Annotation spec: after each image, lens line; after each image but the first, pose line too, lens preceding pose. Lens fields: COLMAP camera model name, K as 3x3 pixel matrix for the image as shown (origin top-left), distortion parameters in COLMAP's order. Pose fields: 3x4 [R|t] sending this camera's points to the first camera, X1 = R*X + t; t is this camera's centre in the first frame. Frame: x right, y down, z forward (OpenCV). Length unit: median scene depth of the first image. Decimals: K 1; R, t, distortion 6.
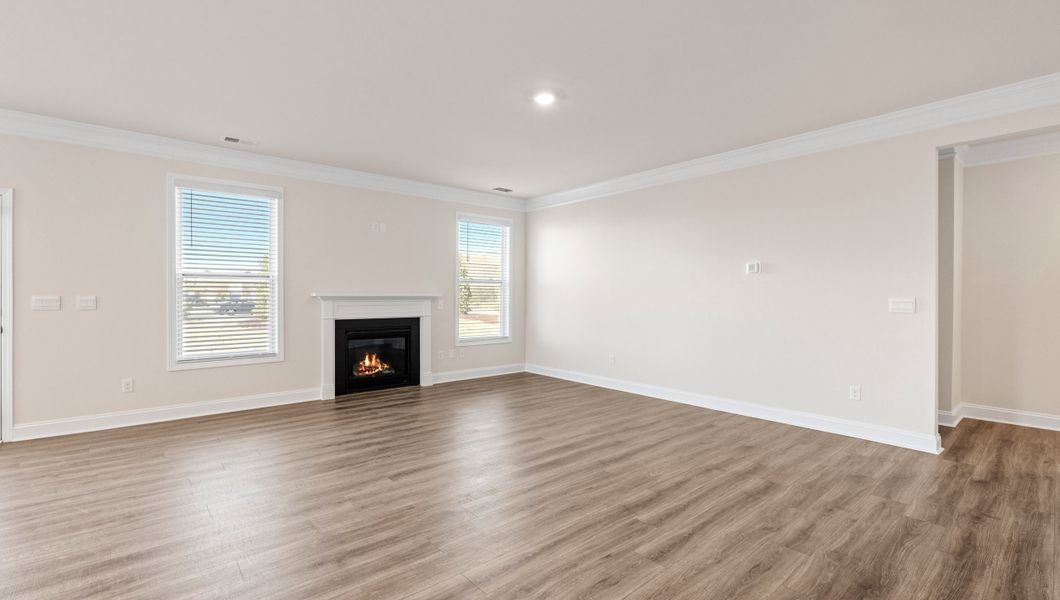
lens RADIAL K [[460.4, 0, 524.8], [0, 460.4, 292.4], [0, 0, 1]] dist [-0.005431, -0.000097]
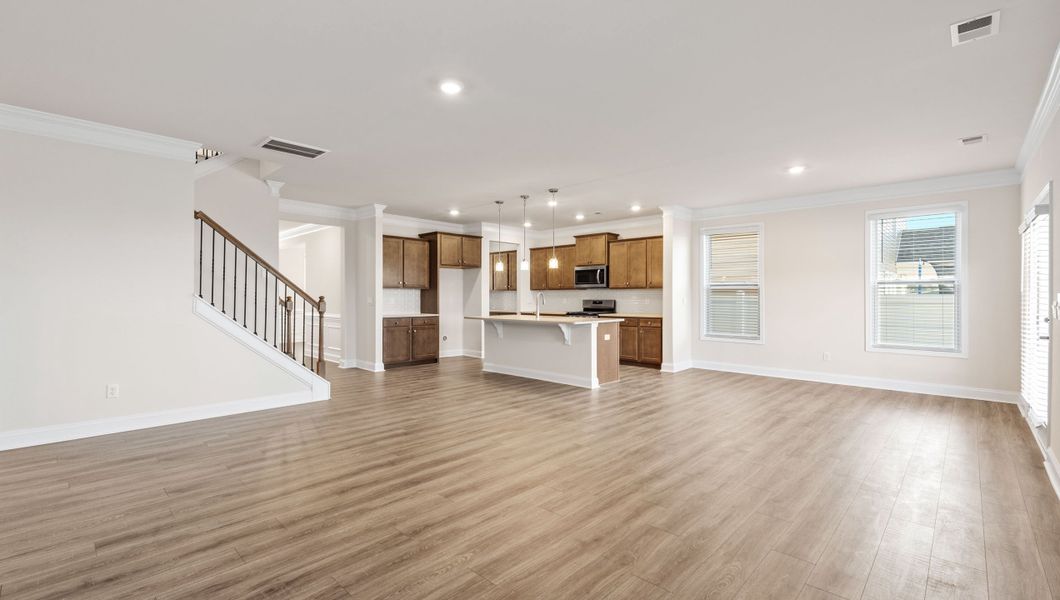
lens RADIAL K [[460.4, 0, 524.7], [0, 460.4, 300.1], [0, 0, 1]] dist [-0.005431, -0.000097]
pose [[-0.995056, -0.004617, -0.099210, -0.014724], [-0.004385, 0.999987, -0.002556, 0.013894], [0.099220, -0.002108, -0.995063, 1.795781]]
